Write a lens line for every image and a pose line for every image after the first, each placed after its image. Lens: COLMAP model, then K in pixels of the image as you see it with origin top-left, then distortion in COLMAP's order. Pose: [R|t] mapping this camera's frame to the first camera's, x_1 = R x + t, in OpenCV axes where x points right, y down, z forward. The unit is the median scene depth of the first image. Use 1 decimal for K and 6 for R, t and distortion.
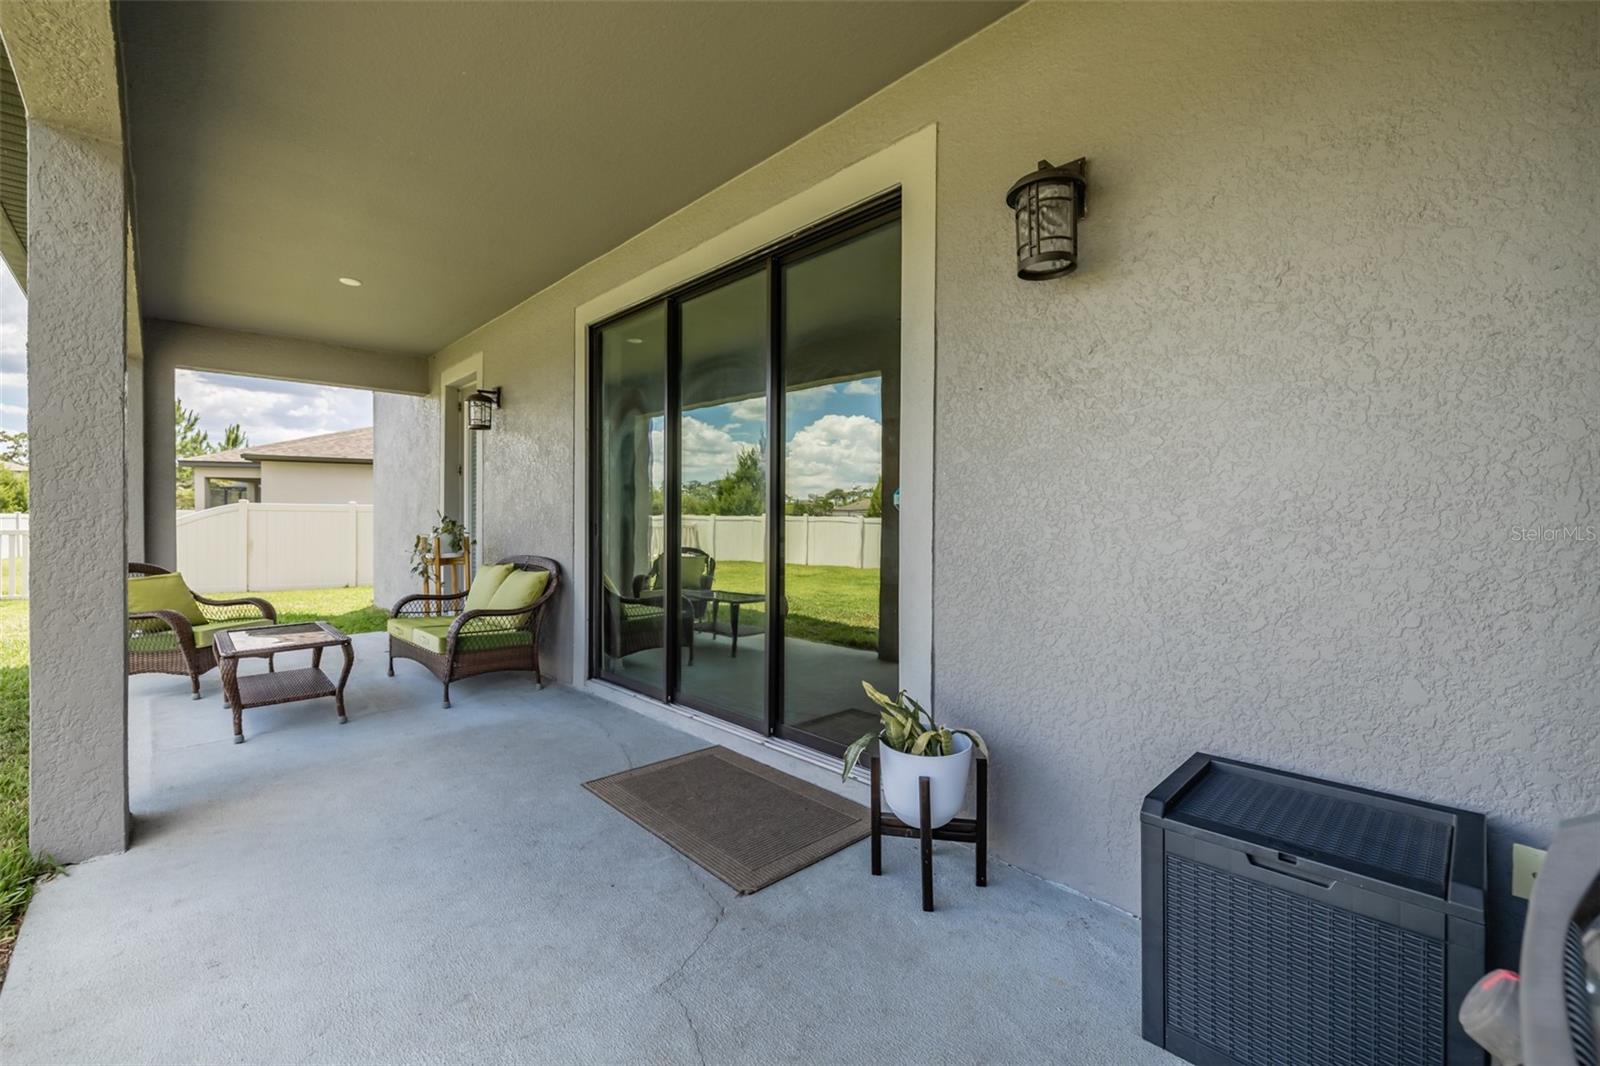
lens RADIAL K [[690.2, 0, 797.5], [0, 690.2, 523.6], [0, 0, 1]] dist [0.001548, 0.000028]
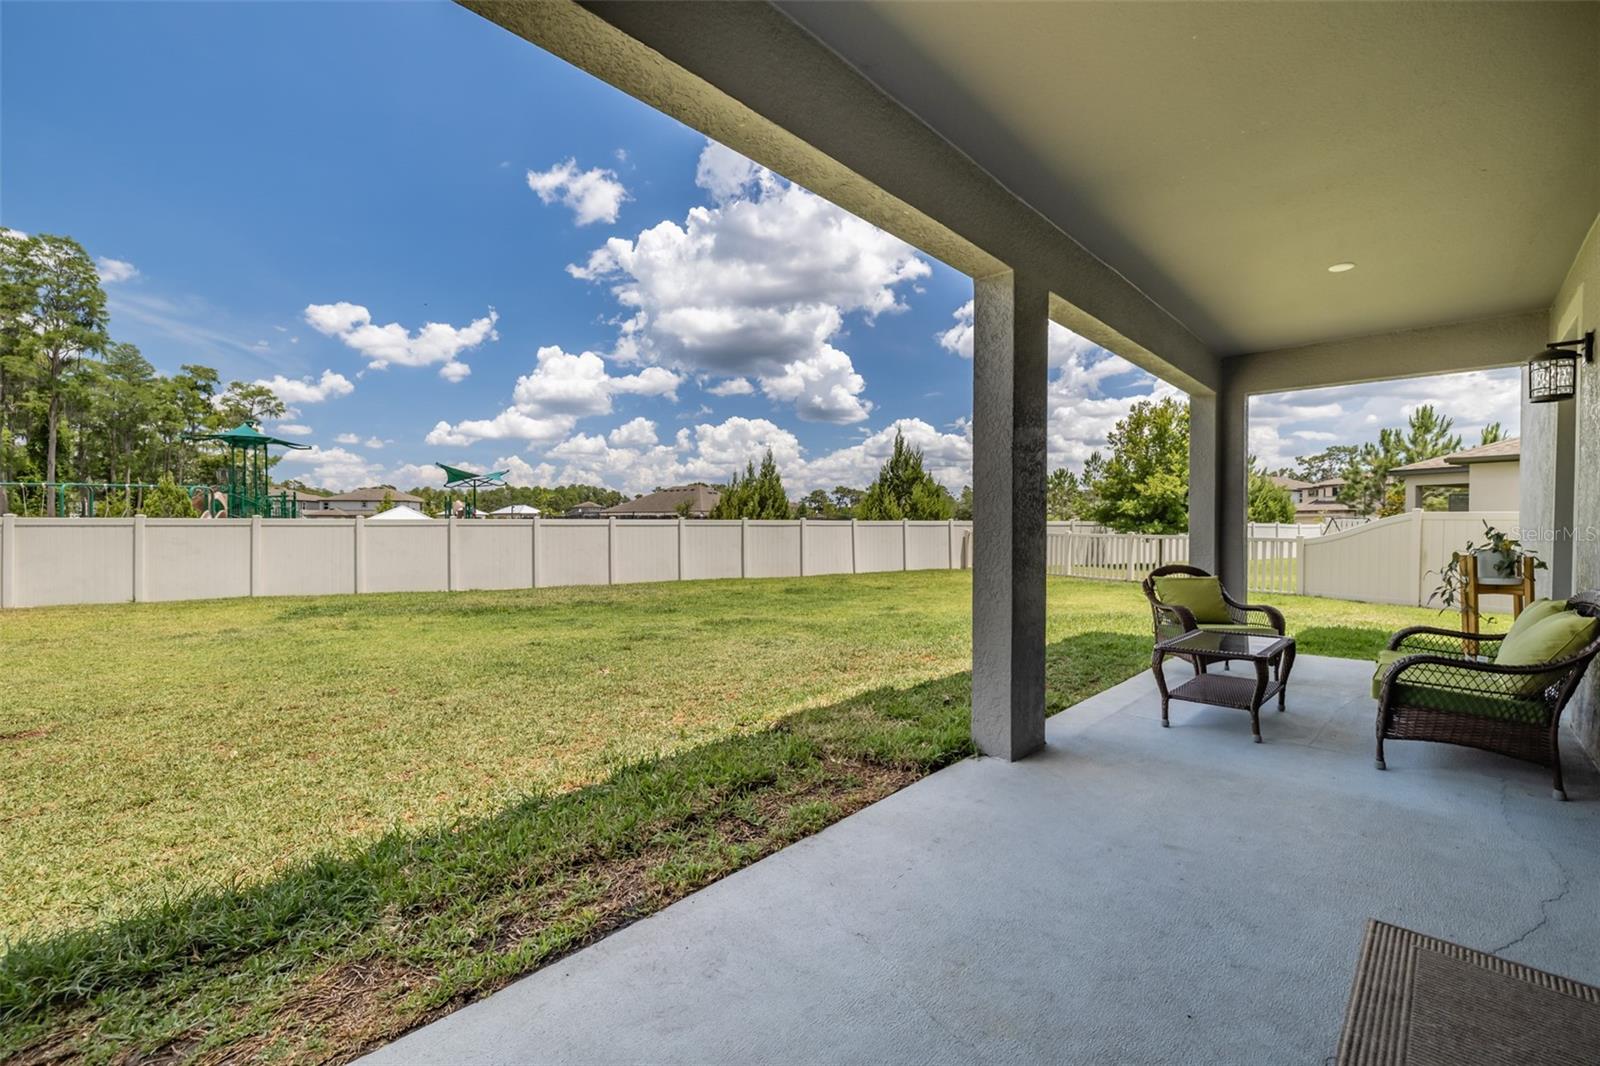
lens RADIAL K [[690.2, 0, 793.9], [0, 690.2, 529.1], [0, 0, 1]] dist [0.001548, 0.000028]
pose [[0.044811, 0.006042, -0.998977, 0.223292], [-0.010883, 0.999925, 0.005560, -0.005654], [0.998936, 0.010623, 0.044873, 0.248320]]
